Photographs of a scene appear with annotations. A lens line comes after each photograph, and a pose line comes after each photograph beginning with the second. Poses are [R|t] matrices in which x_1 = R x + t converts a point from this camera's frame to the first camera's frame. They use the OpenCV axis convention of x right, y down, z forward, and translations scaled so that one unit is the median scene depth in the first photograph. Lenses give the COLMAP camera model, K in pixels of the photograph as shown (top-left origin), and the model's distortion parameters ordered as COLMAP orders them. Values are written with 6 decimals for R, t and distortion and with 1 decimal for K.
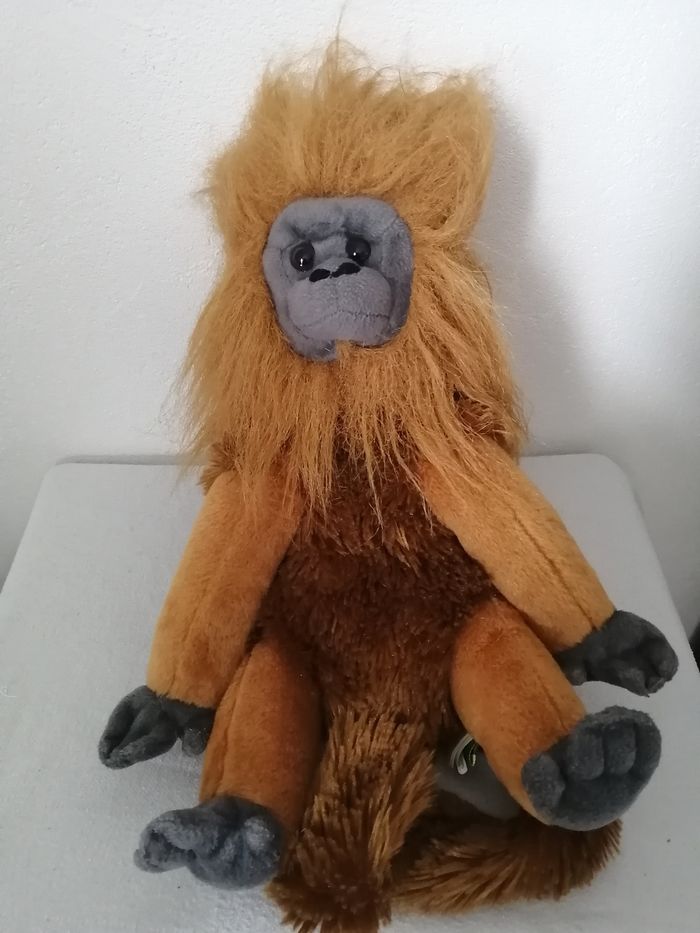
lens RADIAL K [[724.7, 0, 346.6], [0, 724.7, 463.8], [0, 0, 1]] dist [-0.032799, 0.042084]
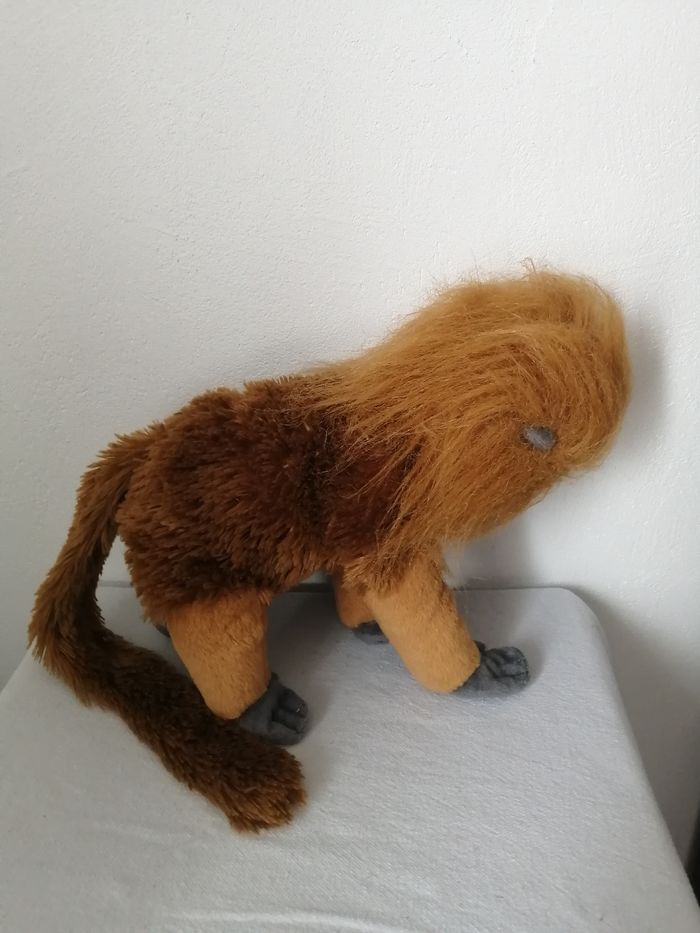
lens RADIAL K [[724.7, 0, 347.6], [0, 724.7, 470.8], [0, 0, 1]] dist [-0.032799, 0.042084]
pose [[0.997549, 0.009830, -0.069274, 0.148557], [-0.030206, 0.953567, -0.299662, 0.223543], [0.063112, 0.301020, 0.951527, -0.153306]]
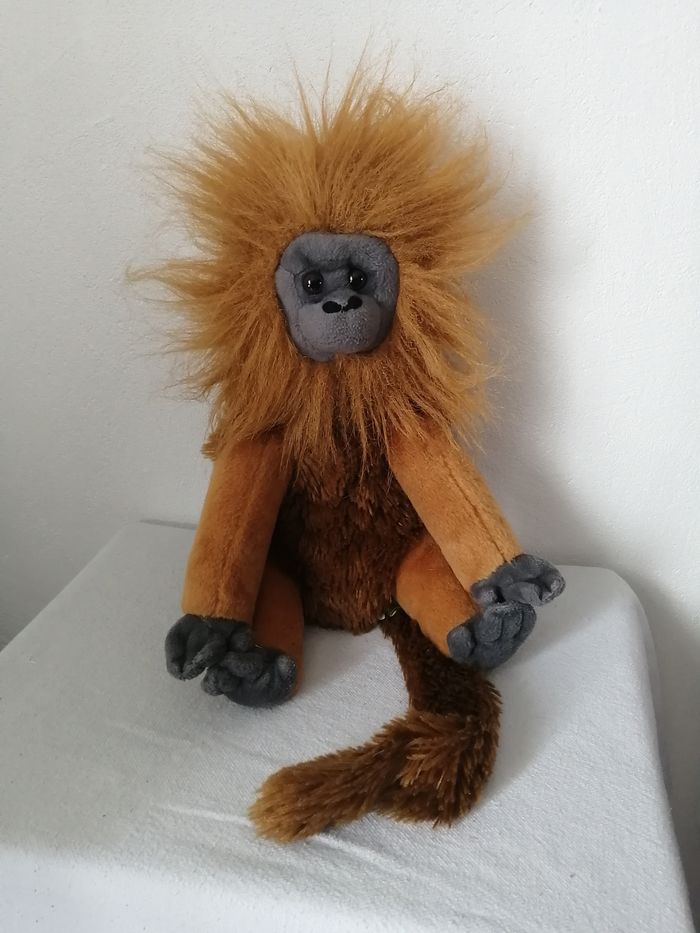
lens RADIAL K [[724.7, 0, 347.9], [0, 724.7, 471.4], [0, 0, 1]] dist [-0.032799, 0.042084]
pose [[0.971933, 0.090751, -0.217050, 0.292348], [-0.154877, 0.941296, -0.299959, 0.329989], [0.177086, 0.325156, 0.928932, -0.120104]]
